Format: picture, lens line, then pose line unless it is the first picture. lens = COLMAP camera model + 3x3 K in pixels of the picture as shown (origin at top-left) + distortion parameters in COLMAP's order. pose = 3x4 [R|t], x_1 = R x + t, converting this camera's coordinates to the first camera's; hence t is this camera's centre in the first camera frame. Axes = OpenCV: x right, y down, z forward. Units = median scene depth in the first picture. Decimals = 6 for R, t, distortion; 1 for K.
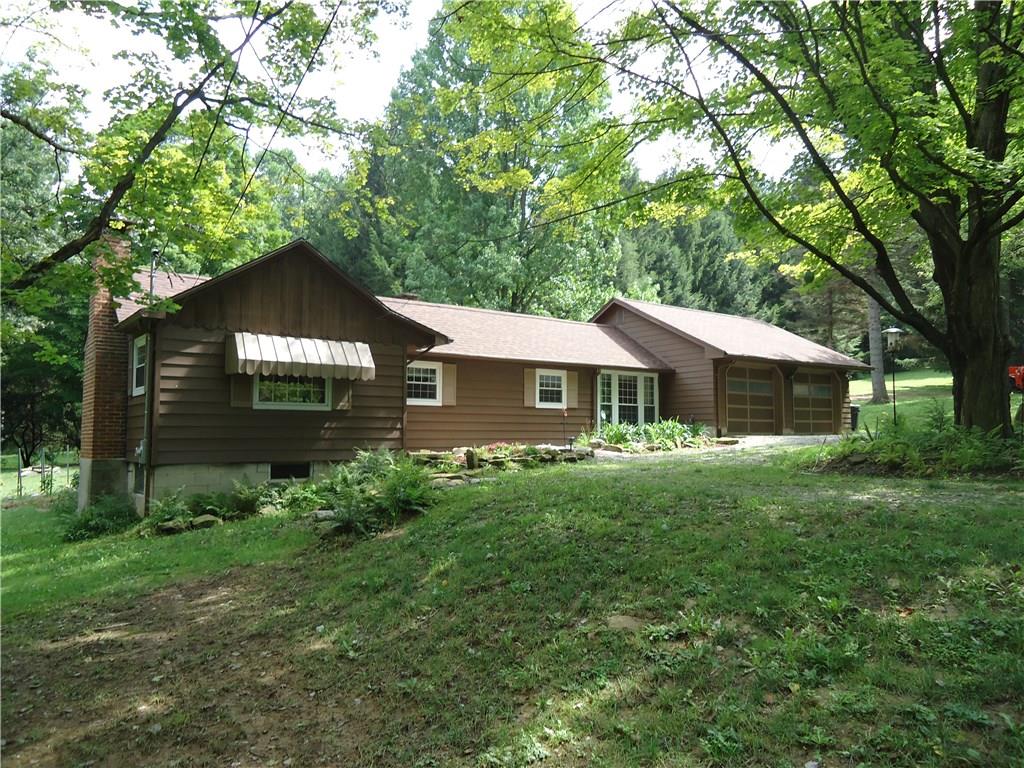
lens RADIAL K [[749.8, 0, 512.8], [0, 749.8, 382.9], [0, 0, 1]] dist [-0.002080, 0.004853]
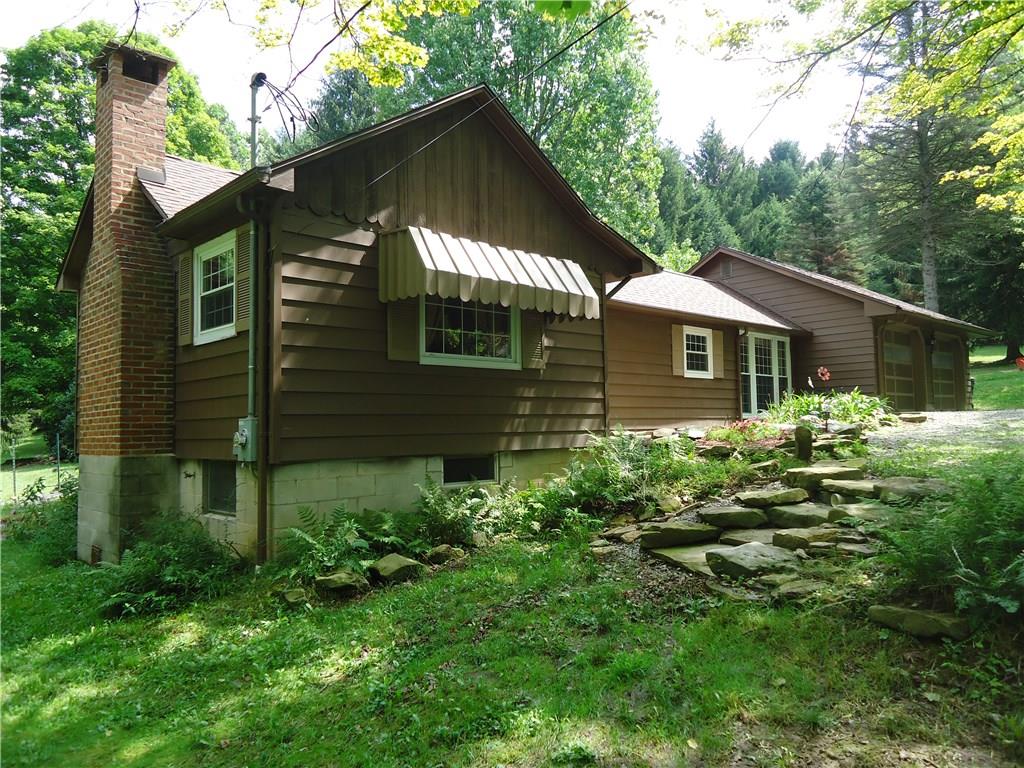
lens RADIAL K [[749.8, 0, 510.8], [0, 749.8, 382.2], [0, 0, 1]] dist [-0.002080, 0.004853]
pose [[0.992759, -0.008827, 0.119797, -0.231159], [0.007633, 0.999917, 0.010423, 0.028979], [-0.119879, -0.009433, 0.992744, 0.274567]]
